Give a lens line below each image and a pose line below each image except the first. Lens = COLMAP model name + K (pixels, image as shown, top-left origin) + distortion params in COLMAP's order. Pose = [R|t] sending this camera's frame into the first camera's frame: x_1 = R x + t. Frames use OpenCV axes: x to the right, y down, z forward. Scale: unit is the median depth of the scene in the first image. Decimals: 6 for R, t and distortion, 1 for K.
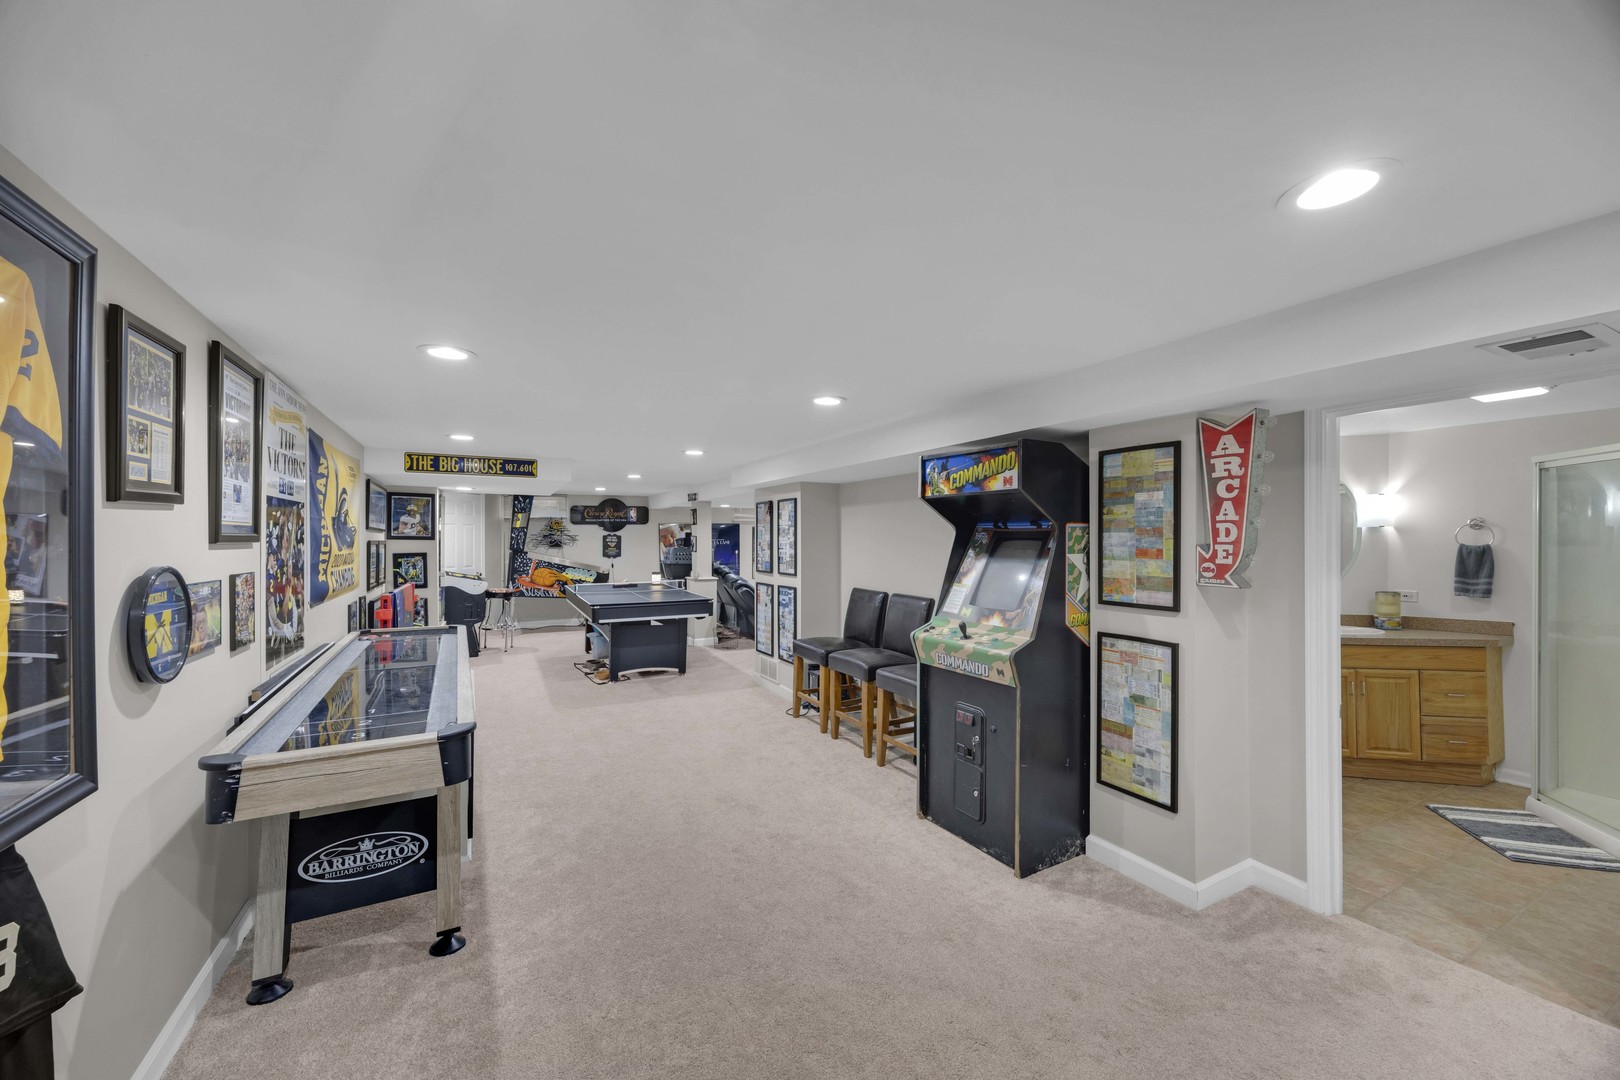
lens RADIAL K [[616.6, 0, 811.9], [0, 616.6, 562.7], [0, 0, 1]] dist [-0.001890, -0.000551]
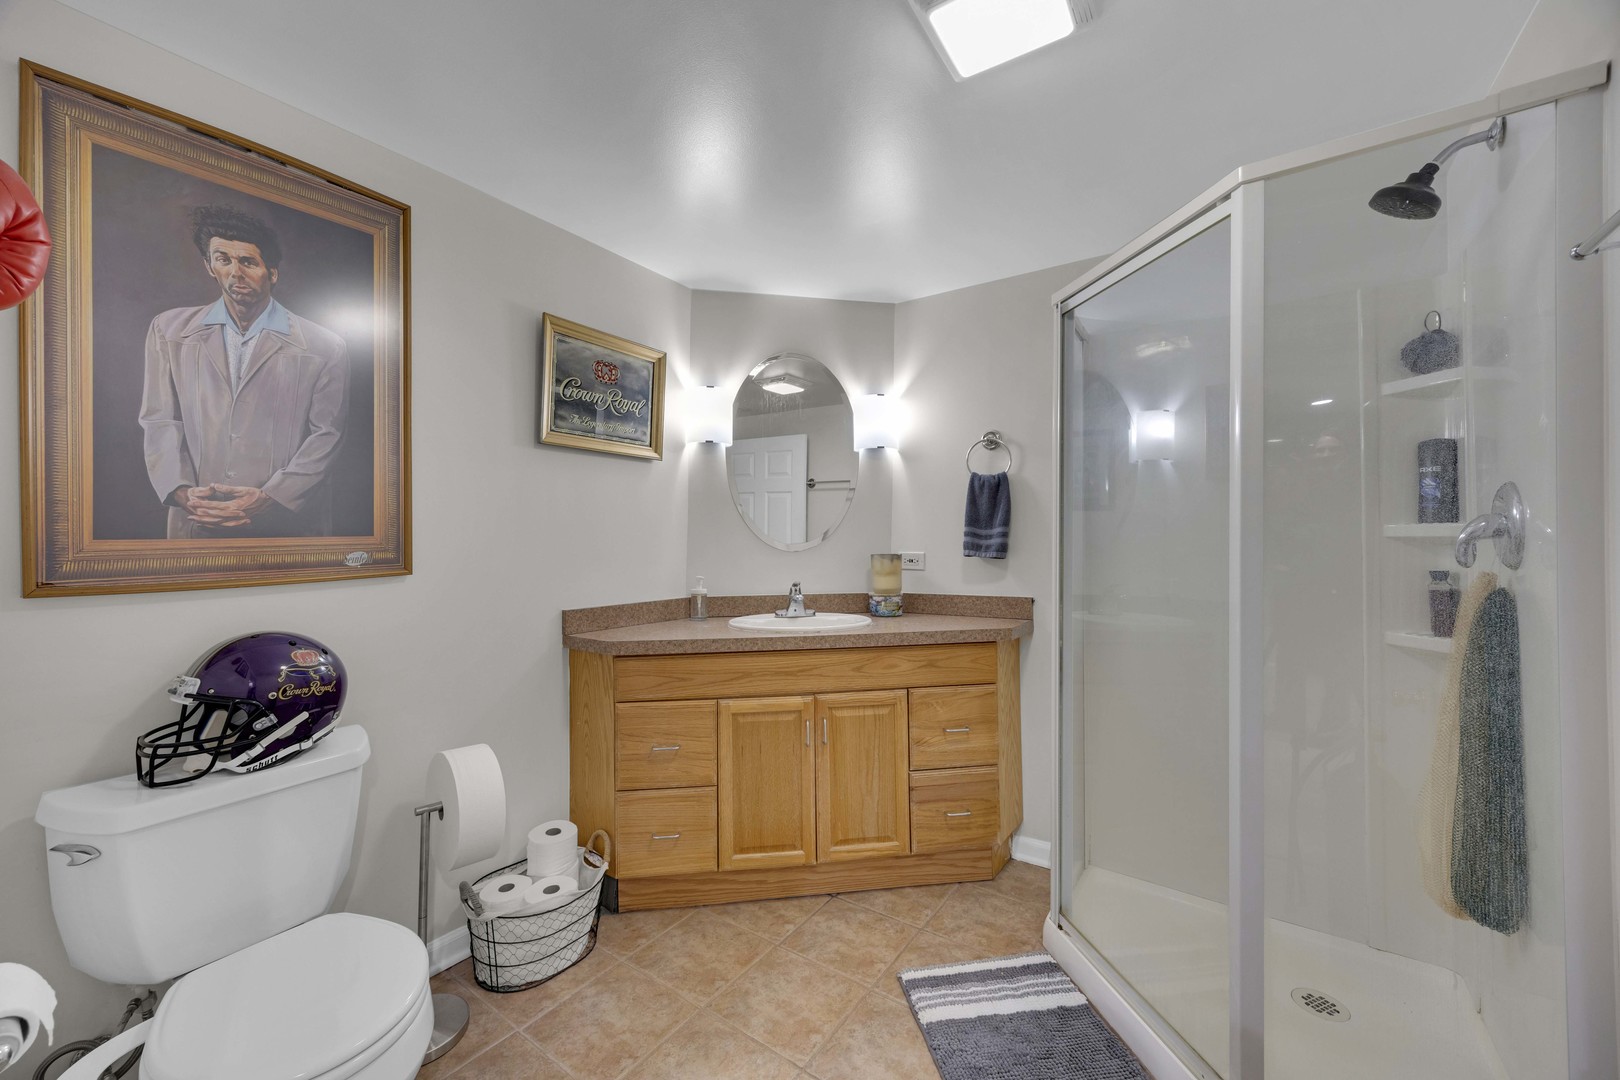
lens RADIAL K [[616.6, 0, 811.9], [0, 616.6, 562.7], [0, 0, 1]] dist [-0.001890, -0.000551]
pose [[0.887996, -0.000598, 0.459851, 0.535475], [-0.001133, 0.999993, 0.003488, 0.048750], [-0.459850, -0.003618, 0.887989, 0.448272]]
